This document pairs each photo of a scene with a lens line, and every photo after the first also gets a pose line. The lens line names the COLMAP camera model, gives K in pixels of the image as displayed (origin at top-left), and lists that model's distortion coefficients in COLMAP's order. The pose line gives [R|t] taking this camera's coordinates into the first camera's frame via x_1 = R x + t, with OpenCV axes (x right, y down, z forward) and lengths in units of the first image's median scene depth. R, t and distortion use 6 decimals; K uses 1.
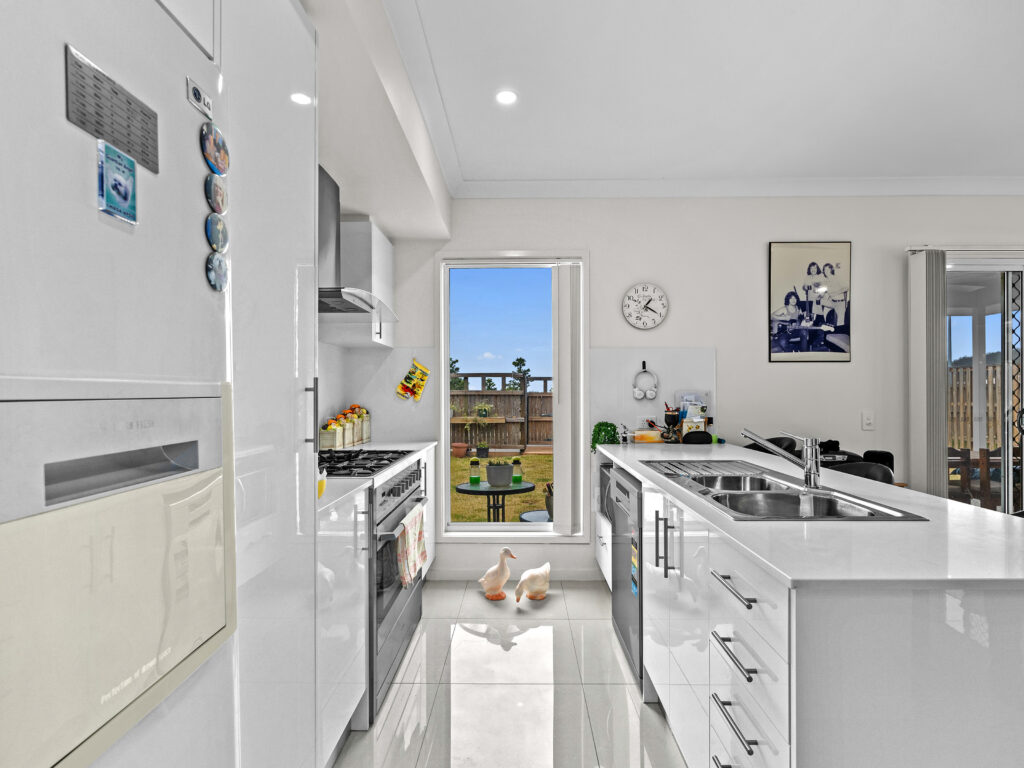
lens RADIAL K [[464.9, 0, 512.0], [0, 464.9, 384.0], [0, 0, 1]] dist [0.000275, 0.000163]
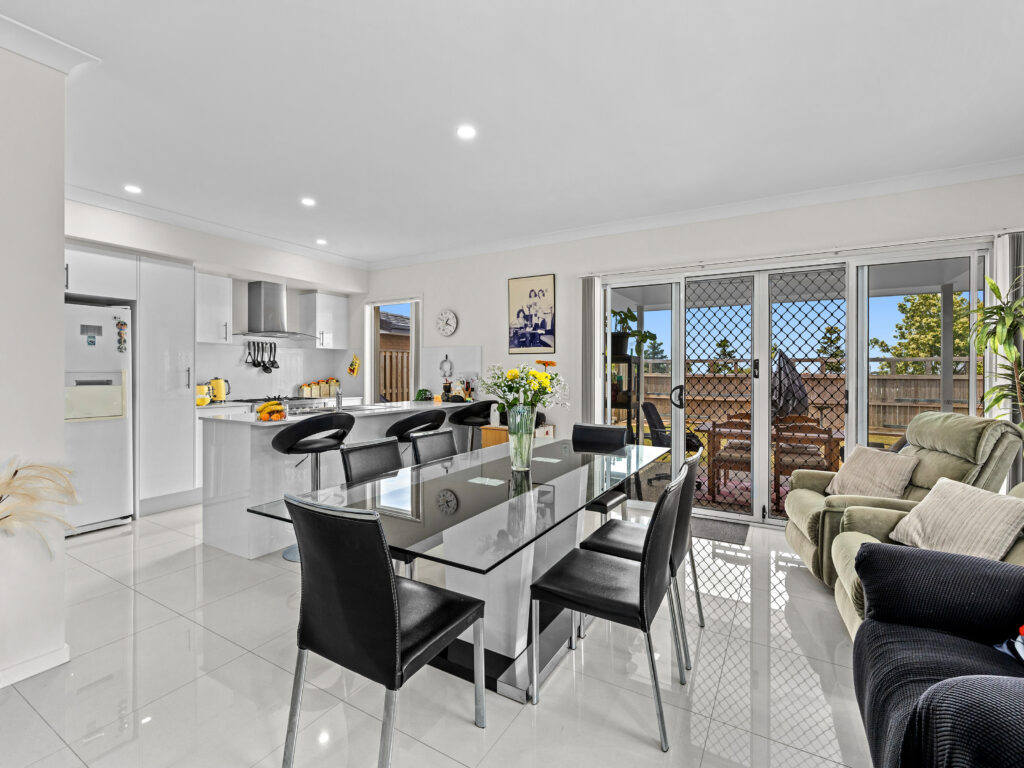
lens RADIAL K [[464.9, 0, 512.0], [0, 464.9, 384.0], [0, 0, 1]] dist [0.000275, 0.000163]
pose [[0.870543, 0.017866, -0.491768, 1.356076], [0.000912, 0.999280, 0.037919, -0.004894], [0.492092, -0.033459, 0.869900, -0.395147]]
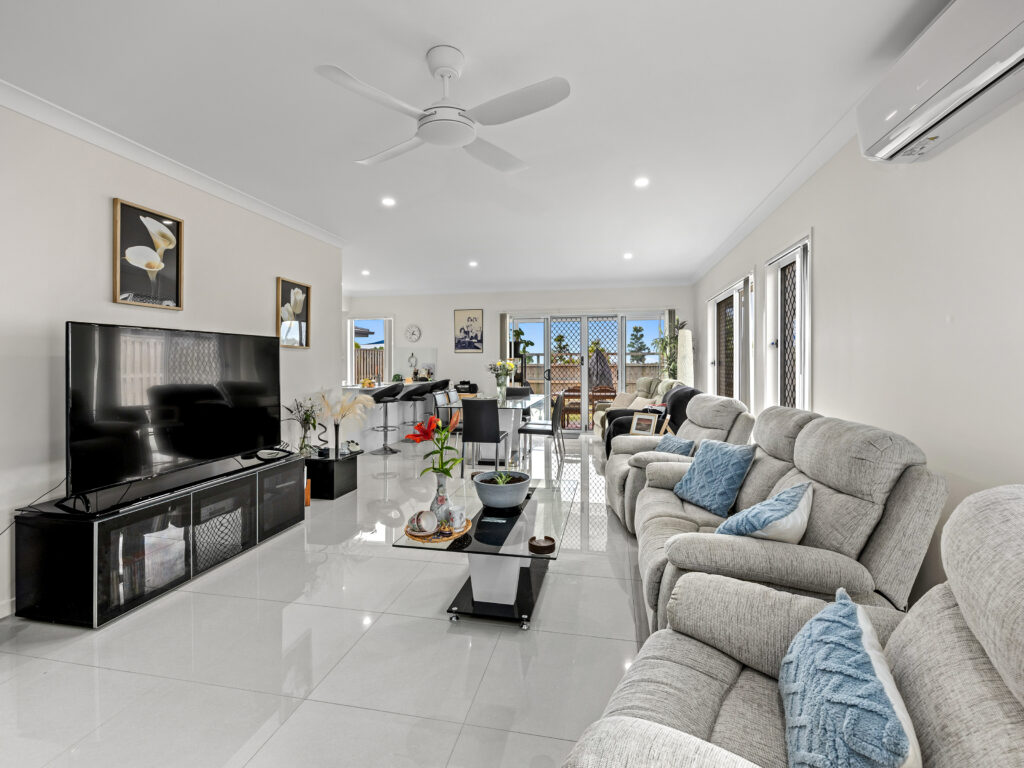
lens RADIAL K [[464.9, 0, 512.0], [0, 464.9, 384.0], [0, 0, 1]] dist [0.000275, 0.000163]
pose [[0.982767, 0.009566, -0.184602, 1.412725], [0.001043, 0.998357, 0.057285, -0.020636], [0.184847, -0.056491, 0.981142, -1.698558]]
